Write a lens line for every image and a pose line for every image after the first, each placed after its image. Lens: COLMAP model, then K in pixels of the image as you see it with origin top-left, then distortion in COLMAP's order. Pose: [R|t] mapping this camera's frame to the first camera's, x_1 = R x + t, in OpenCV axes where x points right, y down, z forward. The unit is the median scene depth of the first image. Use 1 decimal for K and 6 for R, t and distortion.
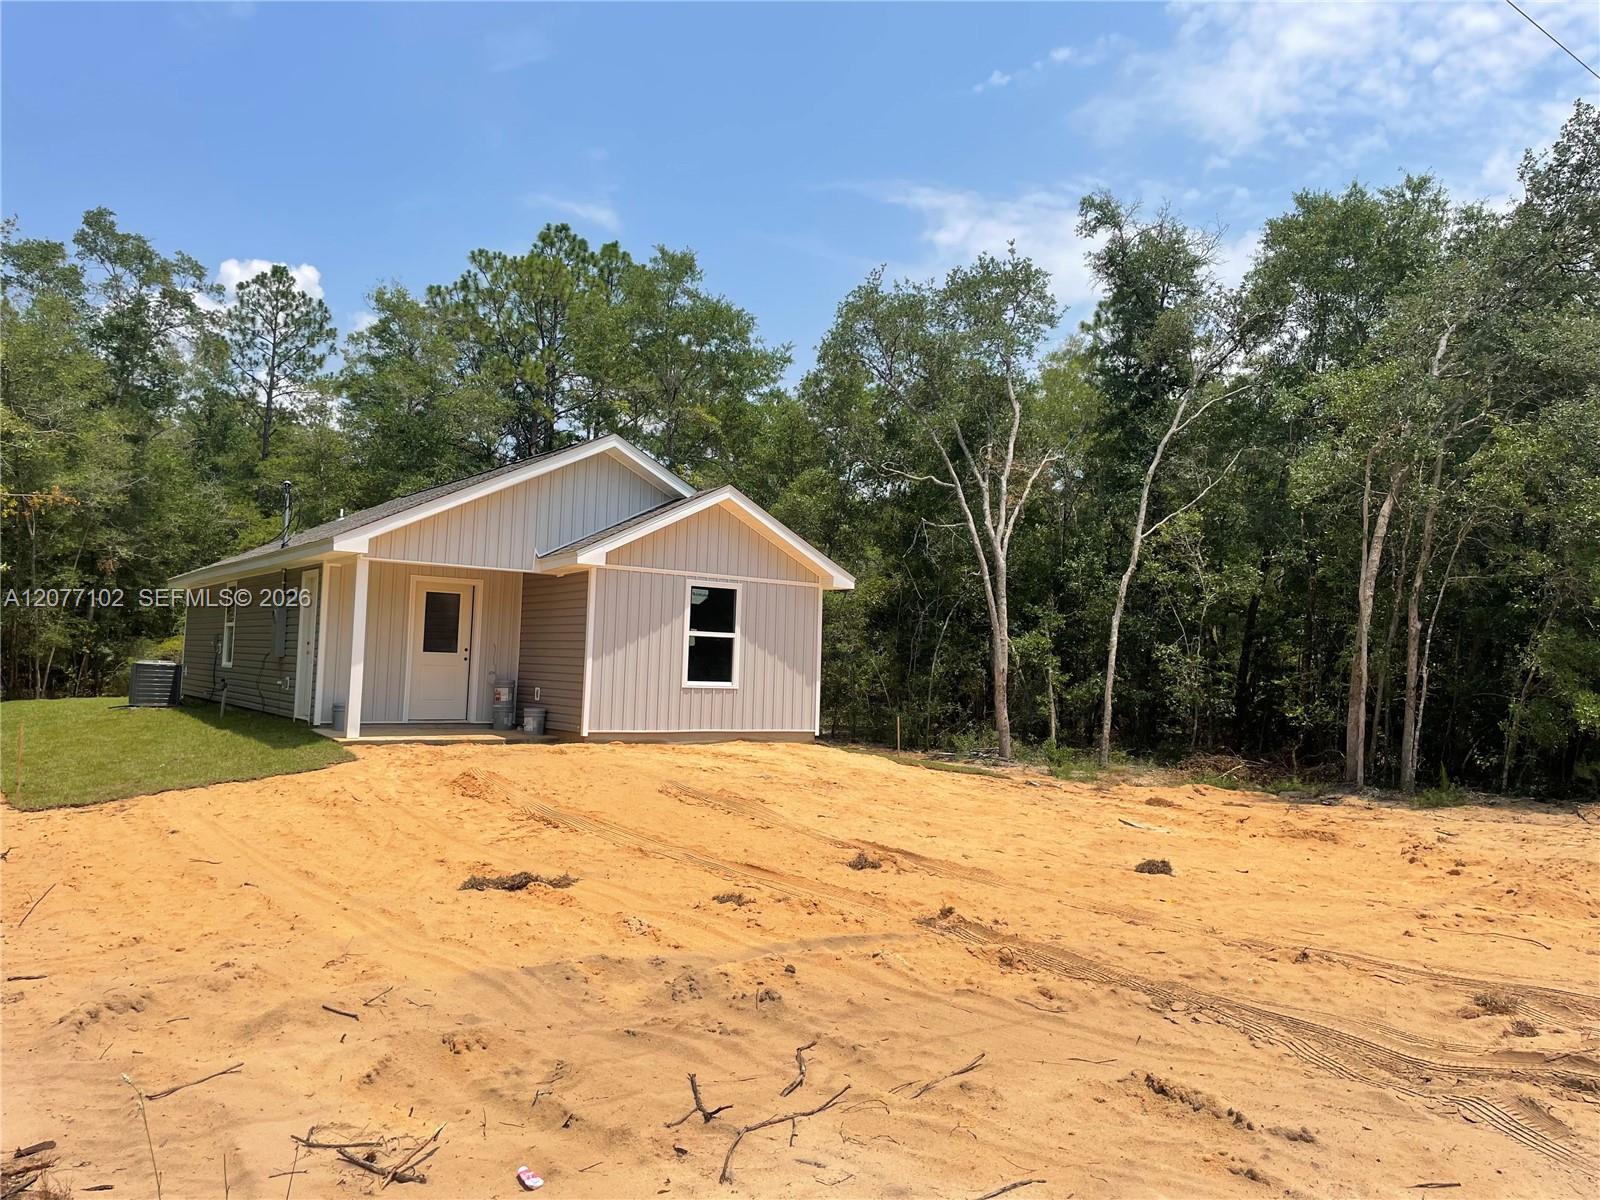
lens RADIAL K [[1219.6, 0, 800.0], [0, 1219.6, 600.0], [0, 0, 1]] dist [0.098798, -0.126657]
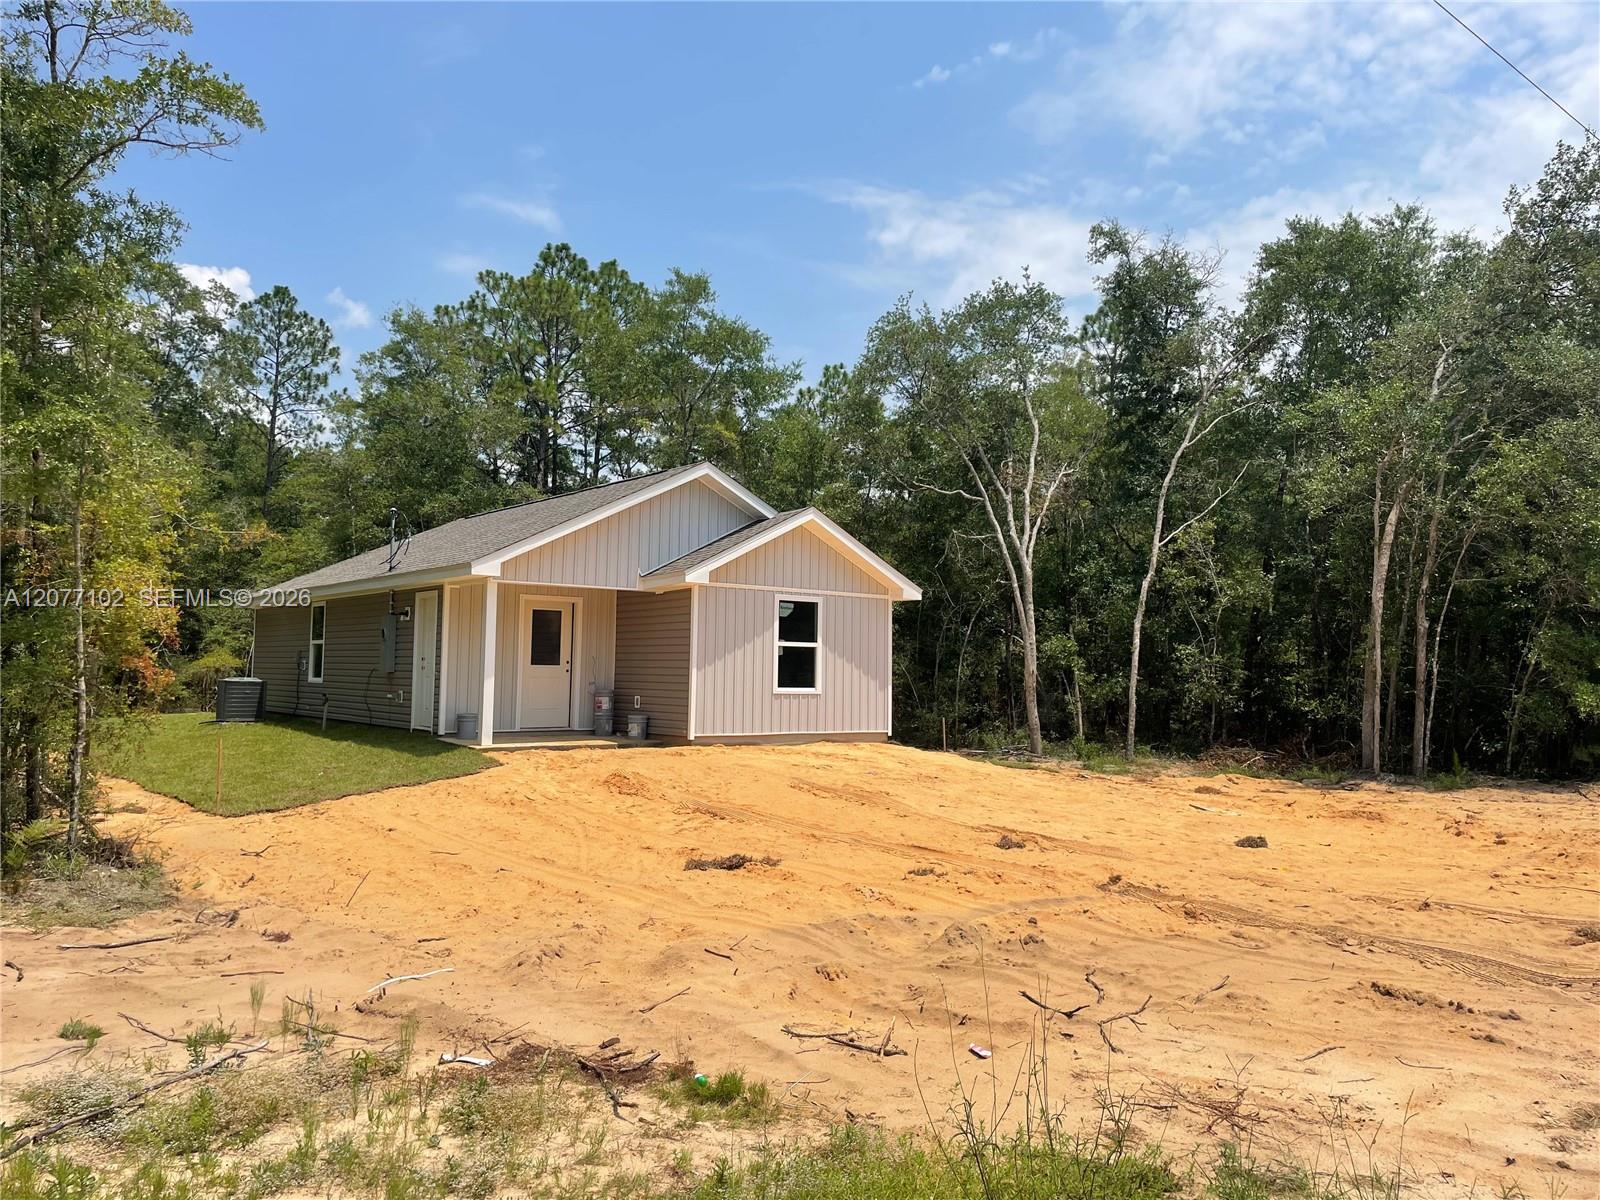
lens RADIAL K [[1219.6, 0, 800.0], [0, 1219.6, 600.0], [0, 0, 1]] dist [0.098798, -0.126657]
pose [[0.999270, -0.016403, 0.034496, -0.088417], [0.016514, 0.999859, -0.002923, -0.006671], [-0.034444, 0.003491, 0.999401, -0.071150]]
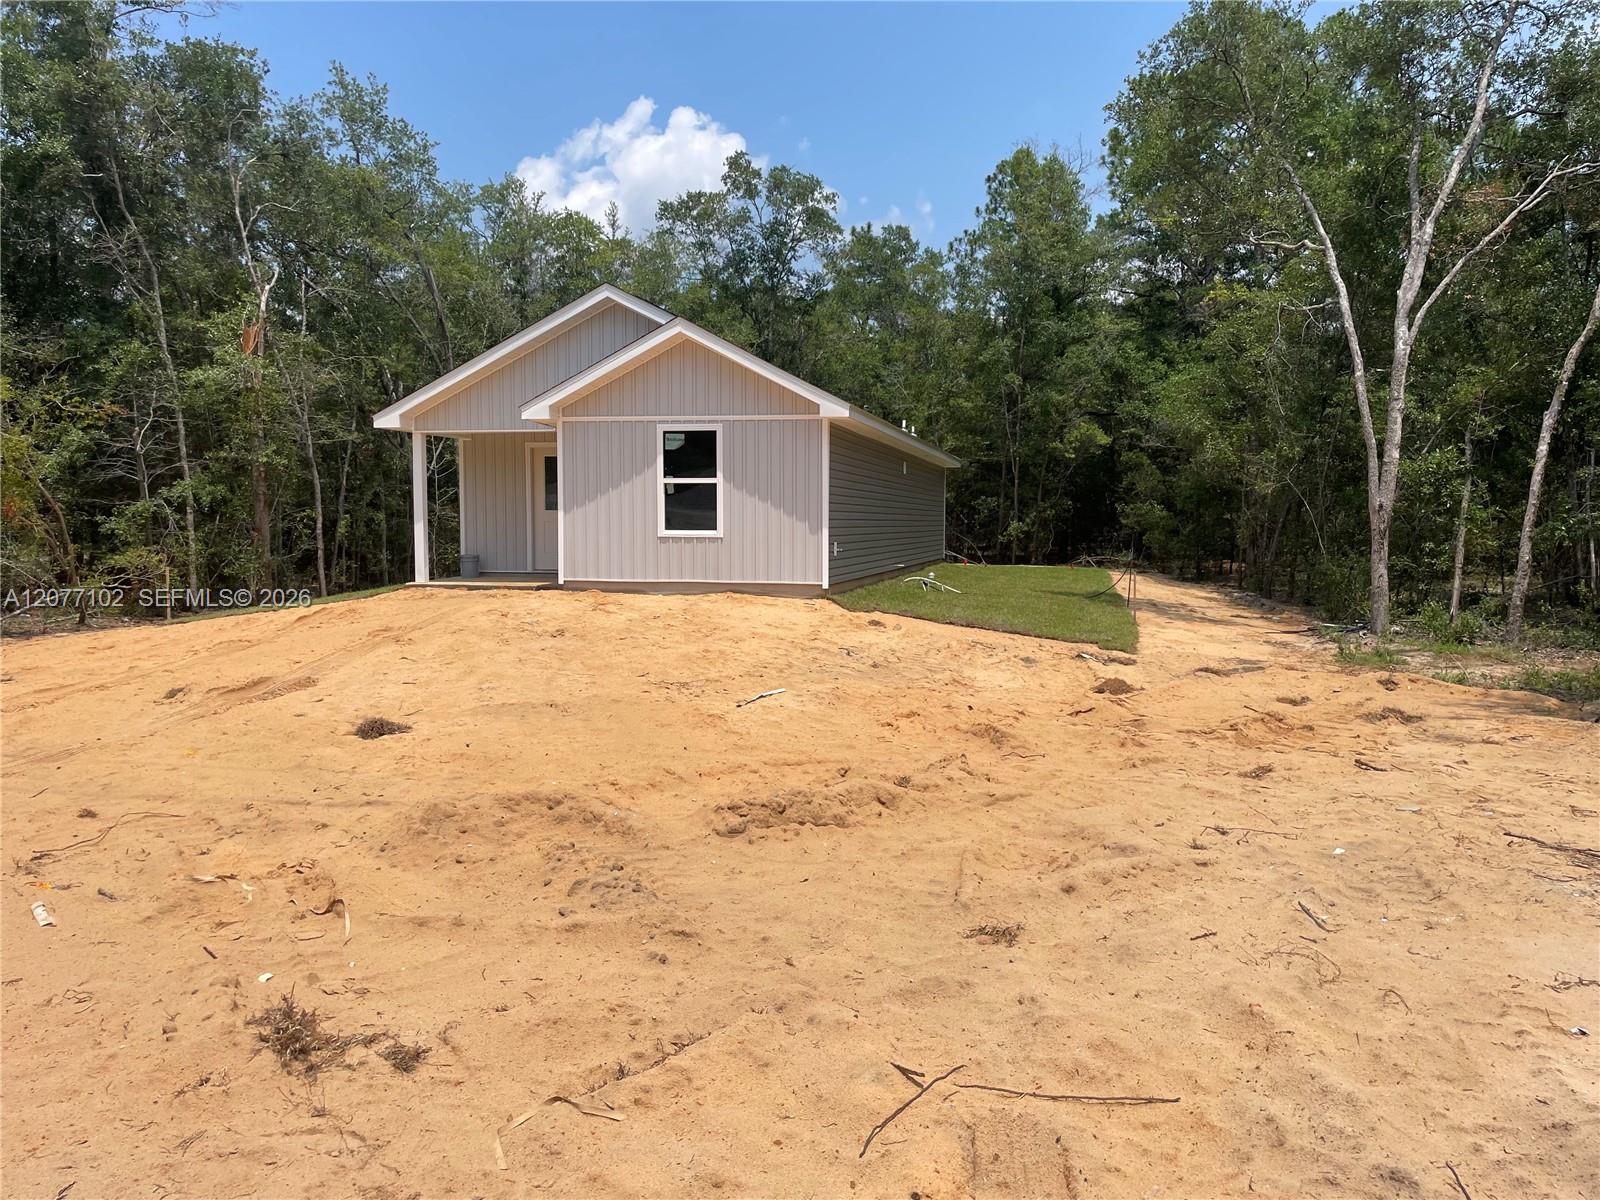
lens RADIAL K [[1219.6, 0, 800.0], [0, 1219.6, 600.0], [0, 0, 1]] dist [0.098798, -0.126657]
pose [[0.670840, 0.015216, -0.741446, 0.573124], [0.062646, 0.995053, 0.077100, 0.043689], [0.738952, -0.098170, 0.666568, 0.346428]]
